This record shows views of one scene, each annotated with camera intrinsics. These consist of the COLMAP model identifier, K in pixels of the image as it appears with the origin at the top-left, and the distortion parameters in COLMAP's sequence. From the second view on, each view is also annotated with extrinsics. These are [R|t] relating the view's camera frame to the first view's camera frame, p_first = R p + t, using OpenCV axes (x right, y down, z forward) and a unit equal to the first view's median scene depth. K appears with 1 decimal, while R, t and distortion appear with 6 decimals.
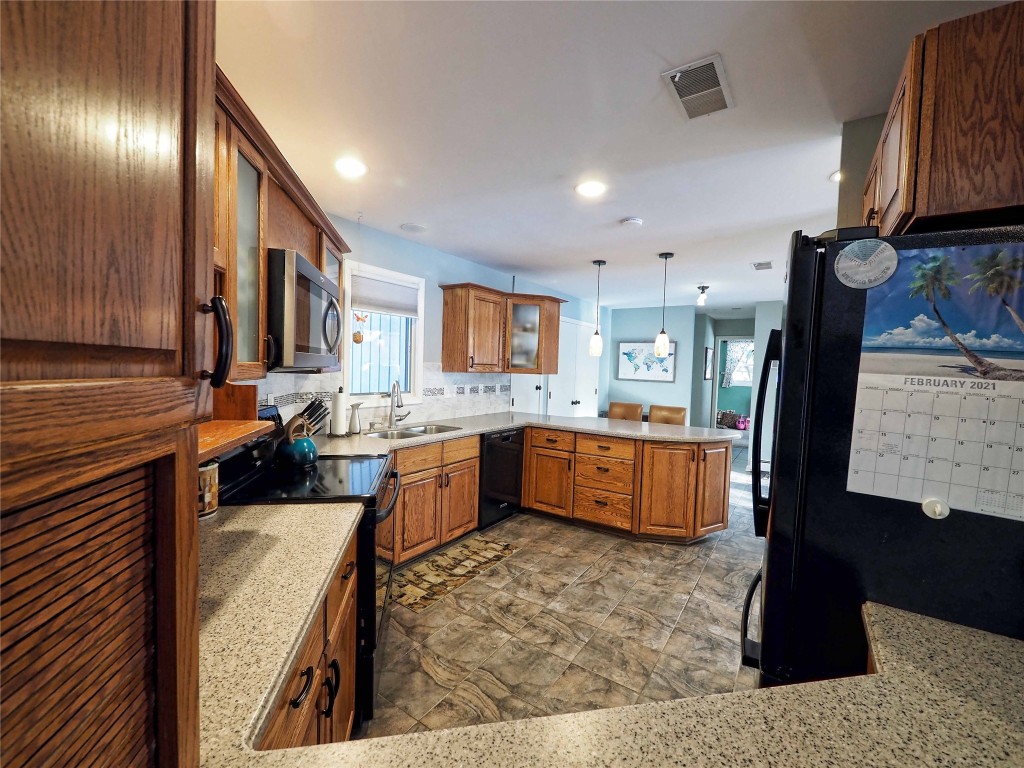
lens RADIAL K [[428.4, 0, 512.4], [0, 428.4, 384.7], [0, 0, 1]] dist [-0.006495, 0.000782]
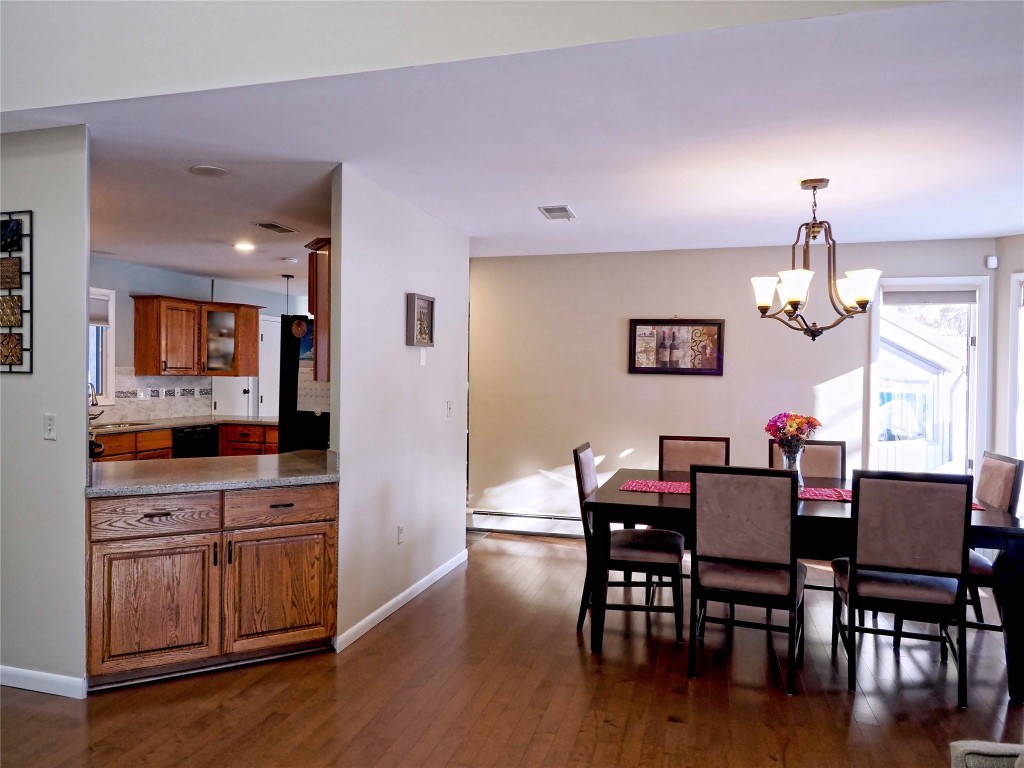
lens RADIAL K [[706.0, 0, 509.8], [0, 706.0, 381.8], [0, 0, 1]] dist [-0.005360, 0.001885]
pose [[0.948591, -0.023421, 0.315637, 0.170724], [0.031636, 0.999280, -0.020927, 0.052620], [-0.314920, 0.029837, 0.948649, -0.980898]]
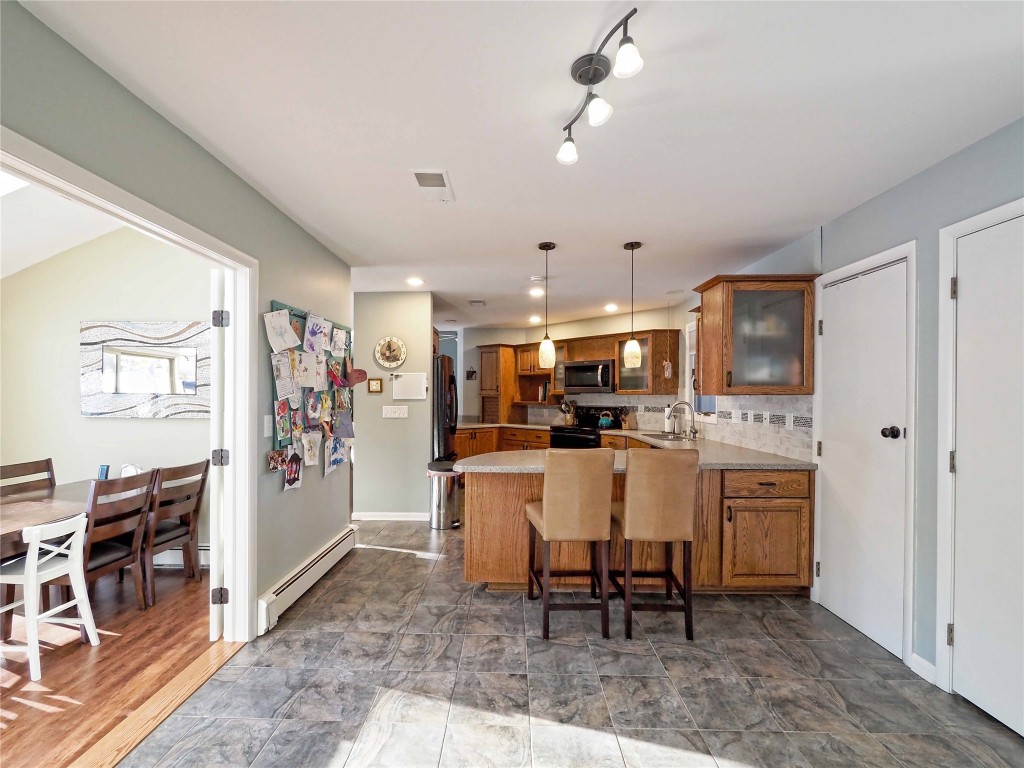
lens RADIAL K [[428.4, 0, 510.6], [0, 428.4, 391.7], [0, 0, 1]] dist [-0.006495, 0.000782]
pose [[-0.829638, -0.037096, -0.557068, 0.816073], [-0.052595, 0.998546, 0.011835, -0.023397], [0.555819, 0.039117, -0.830382, 1.569022]]
